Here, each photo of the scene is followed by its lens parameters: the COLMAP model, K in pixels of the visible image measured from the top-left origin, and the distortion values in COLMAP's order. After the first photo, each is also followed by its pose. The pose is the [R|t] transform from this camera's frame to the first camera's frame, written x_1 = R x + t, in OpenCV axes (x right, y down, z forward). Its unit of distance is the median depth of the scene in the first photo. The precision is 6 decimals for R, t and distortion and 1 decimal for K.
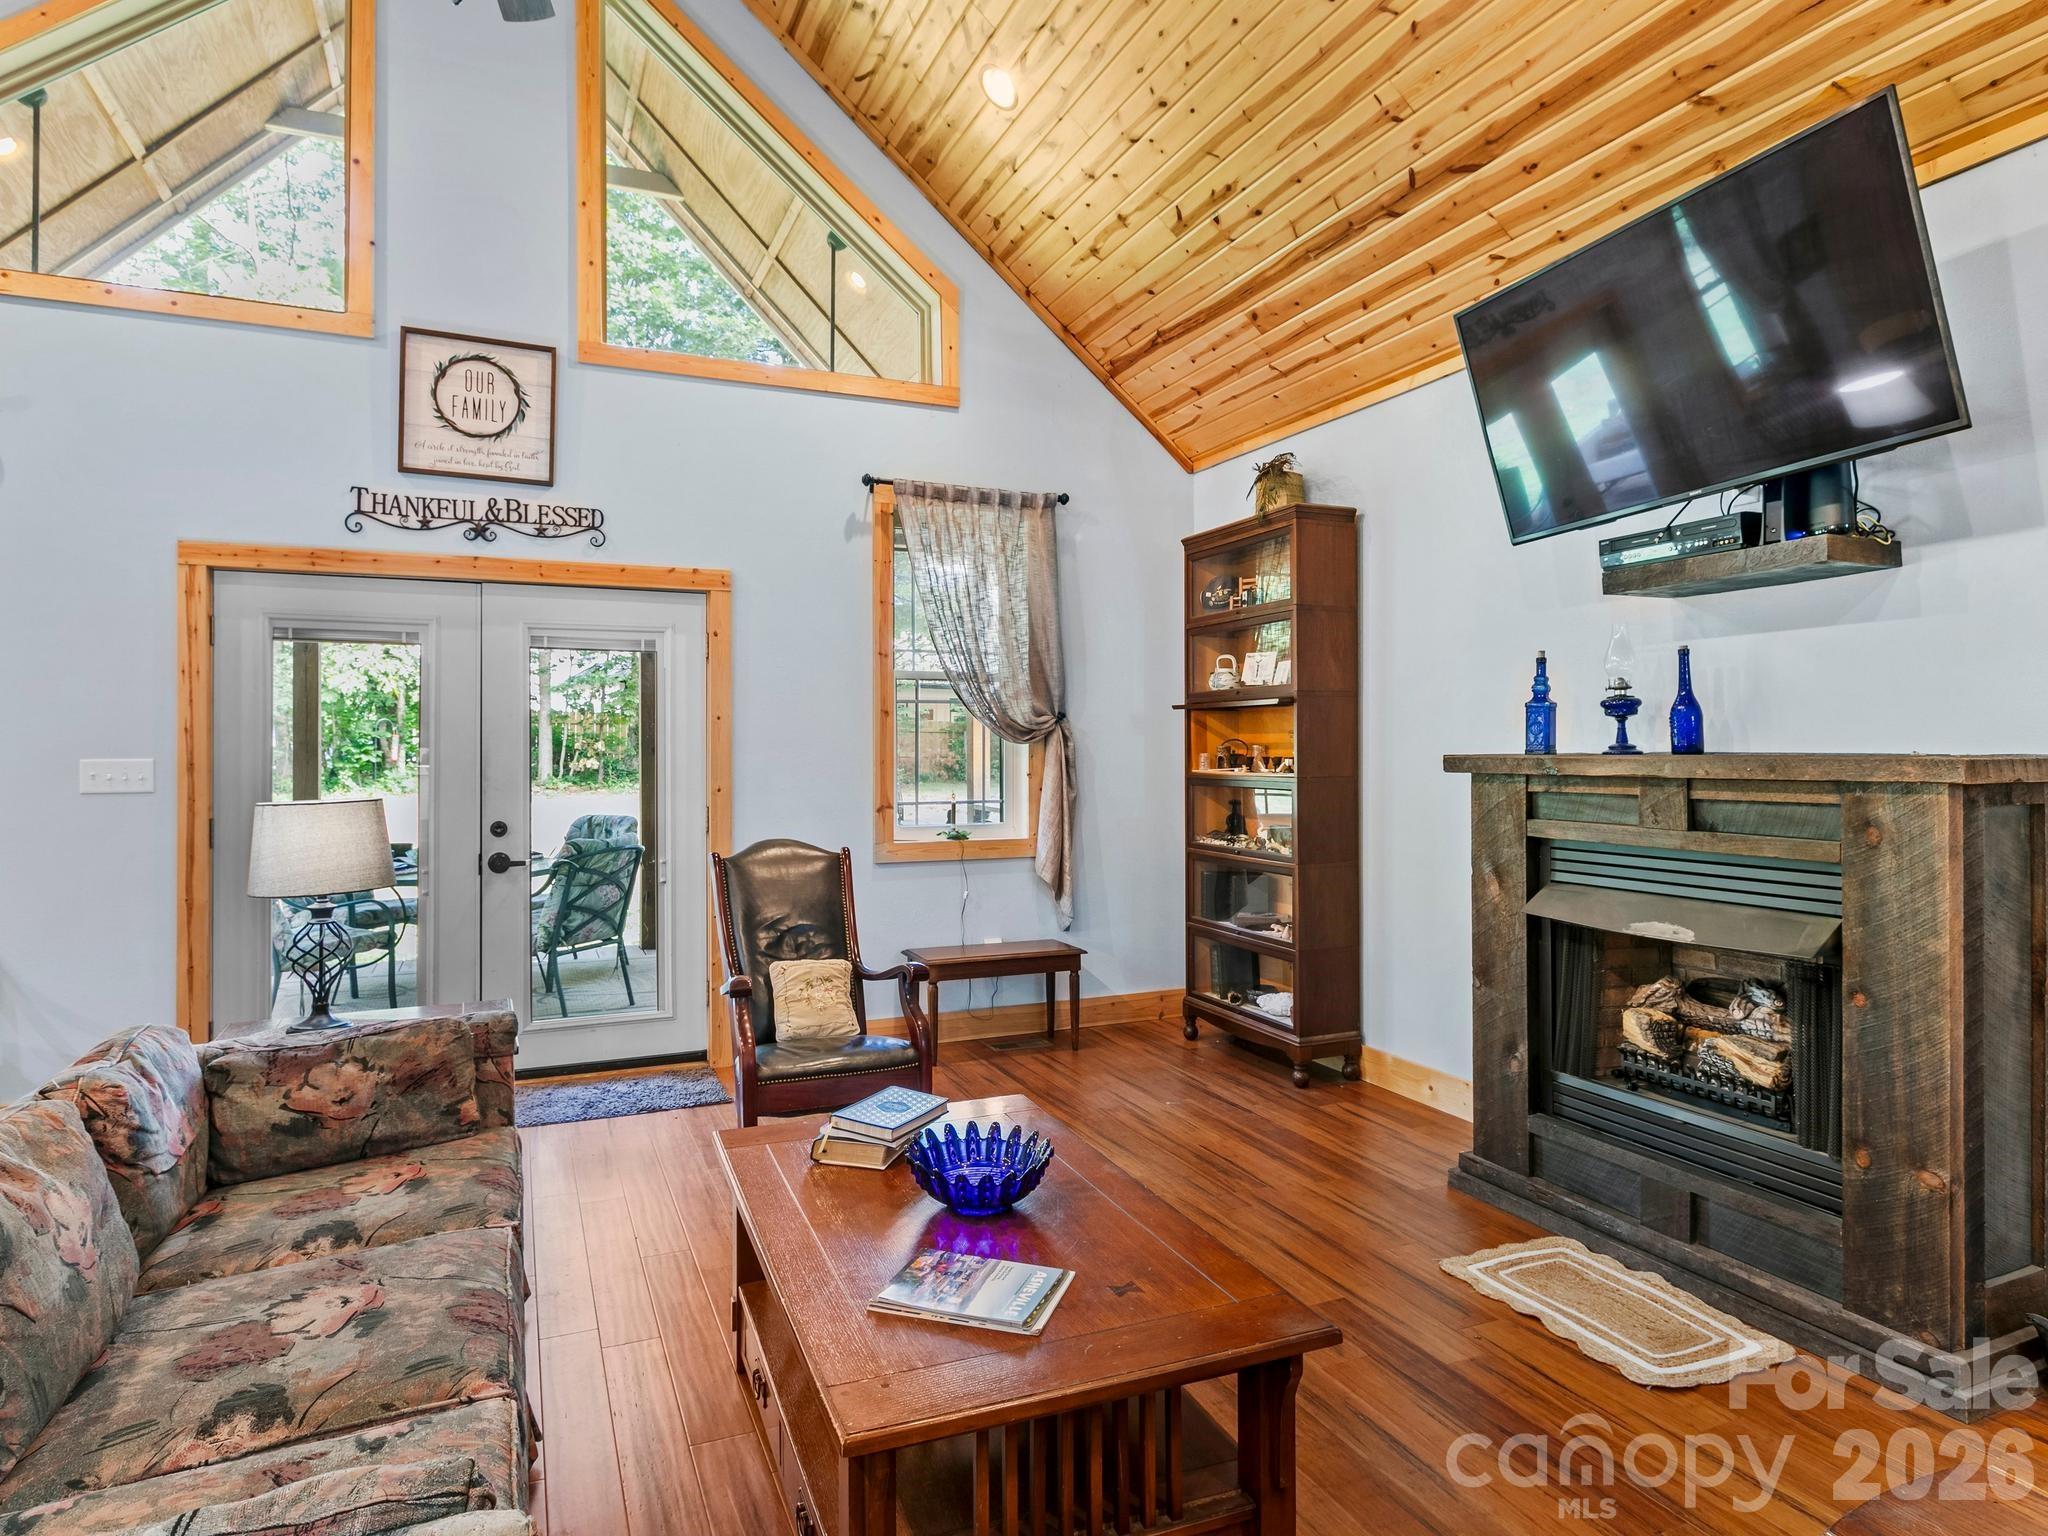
lens RADIAL K [[1178.0, 0, 1017.5], [0, 1178.0, 736.1], [0, 0, 1]] dist [-0.000938, 0.000506]
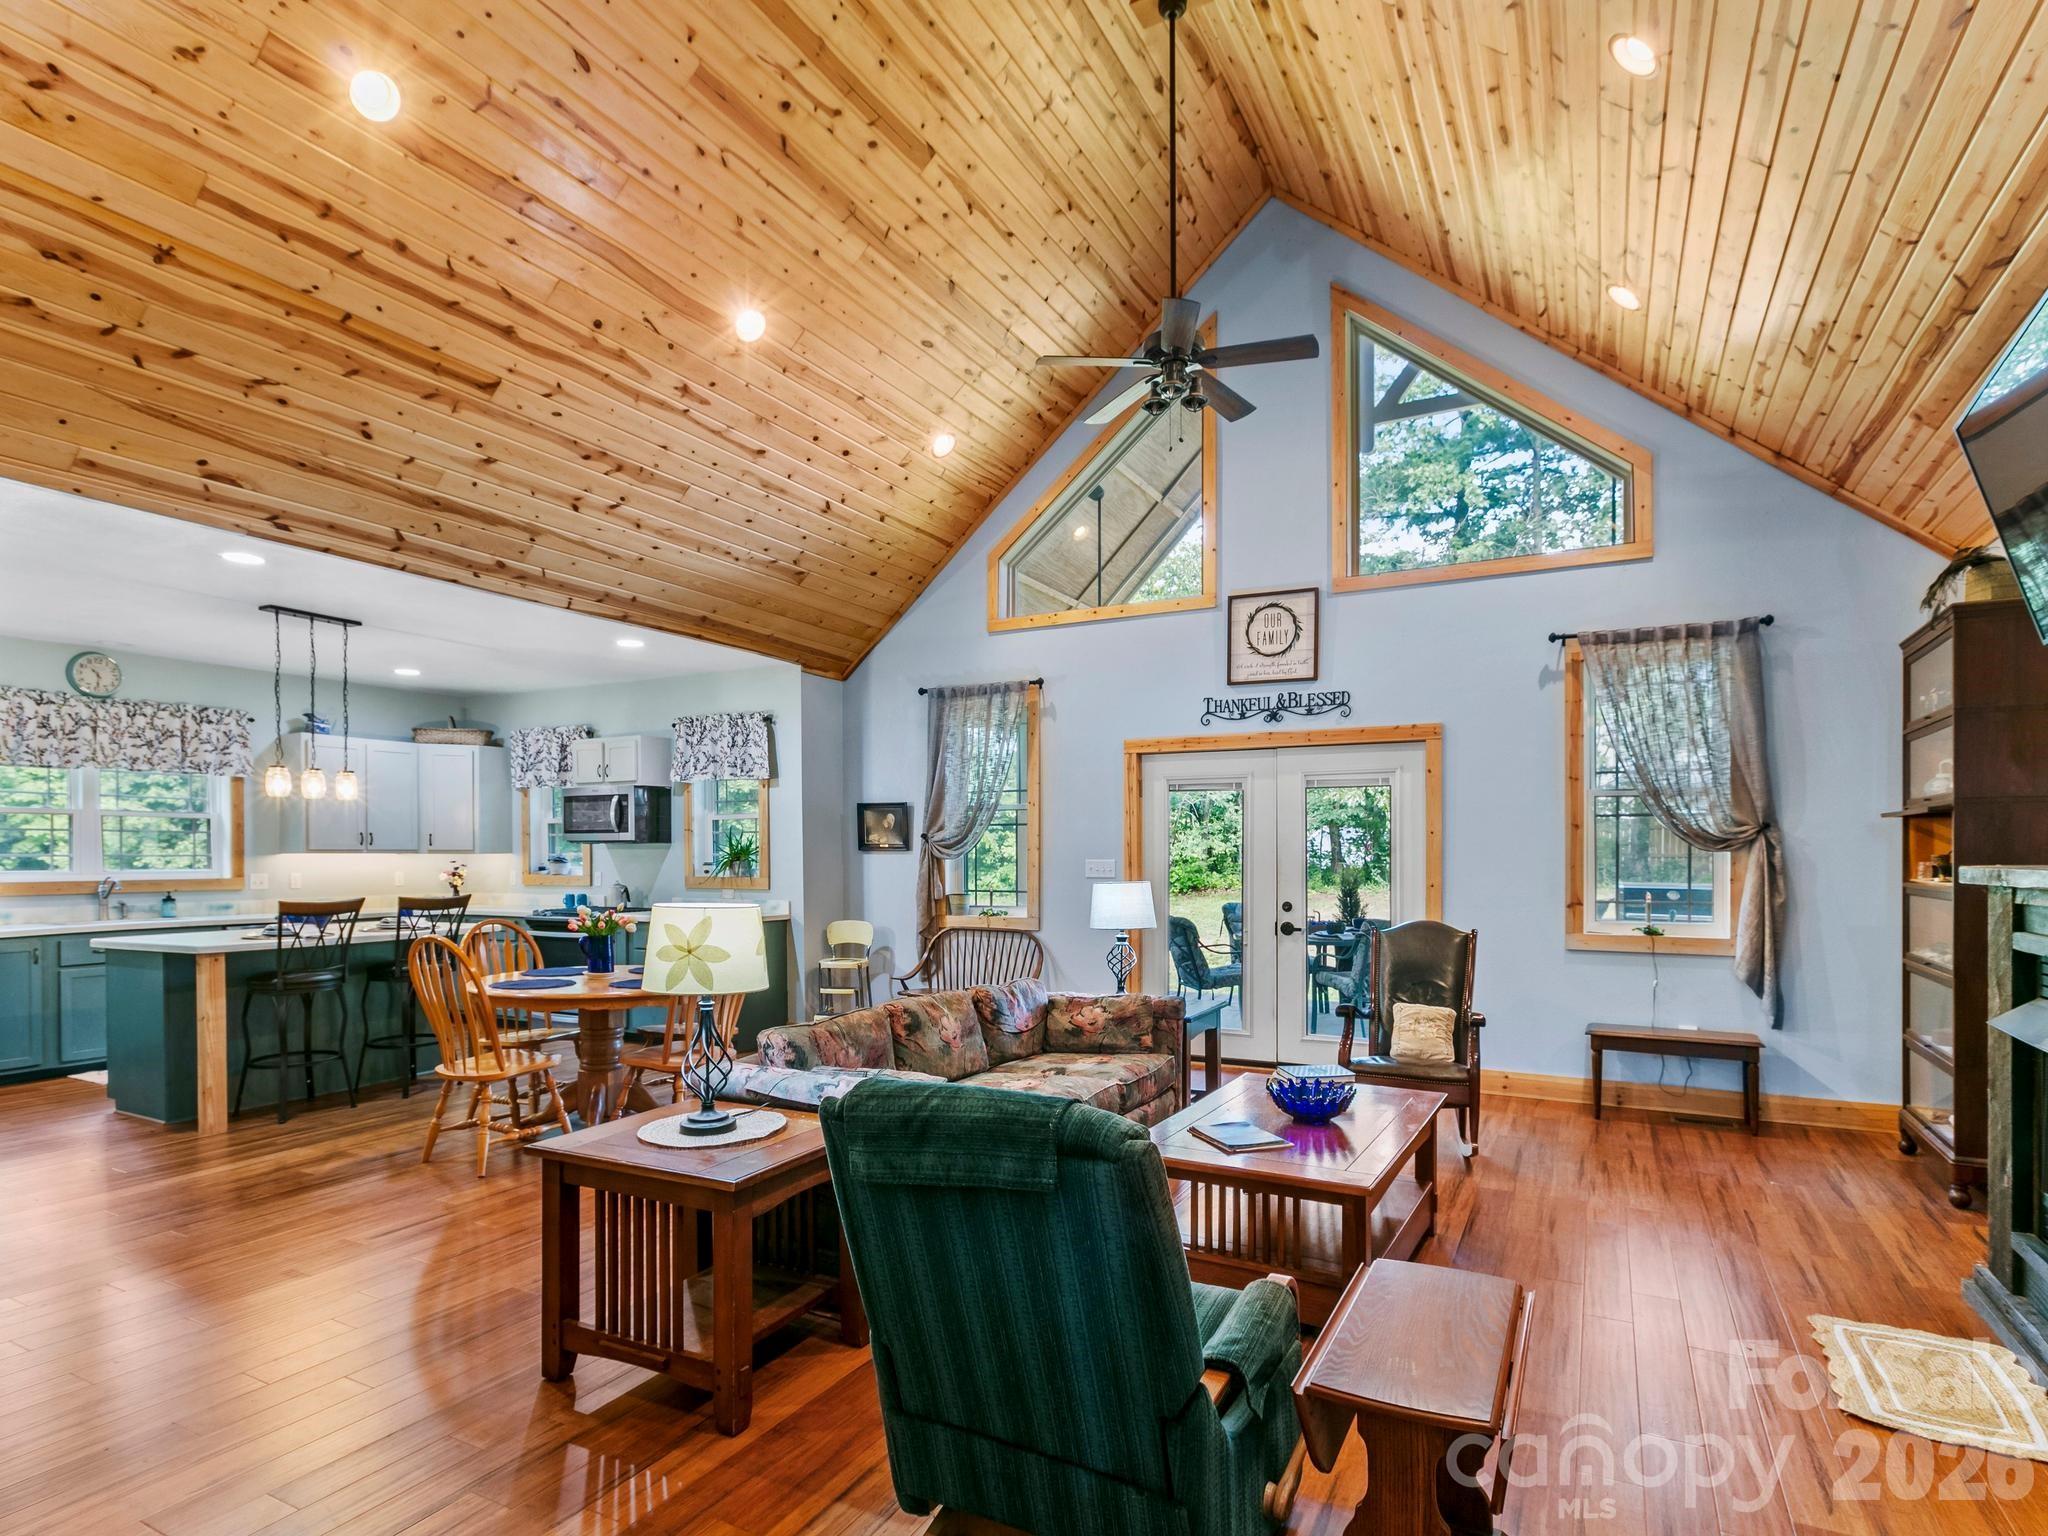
lens RADIAL K [[1045.9, 0, 1014.9], [0, 1045.9, 863.3], [0, 0, 1]] dist [0.002473, 0.001086]
pose [[0.623598, 0.009877, -0.781683, 0.412771], [0.006646, 0.999817, 0.017936, -0.005296], [0.781717, -0.016380, 0.623418, -0.136466]]
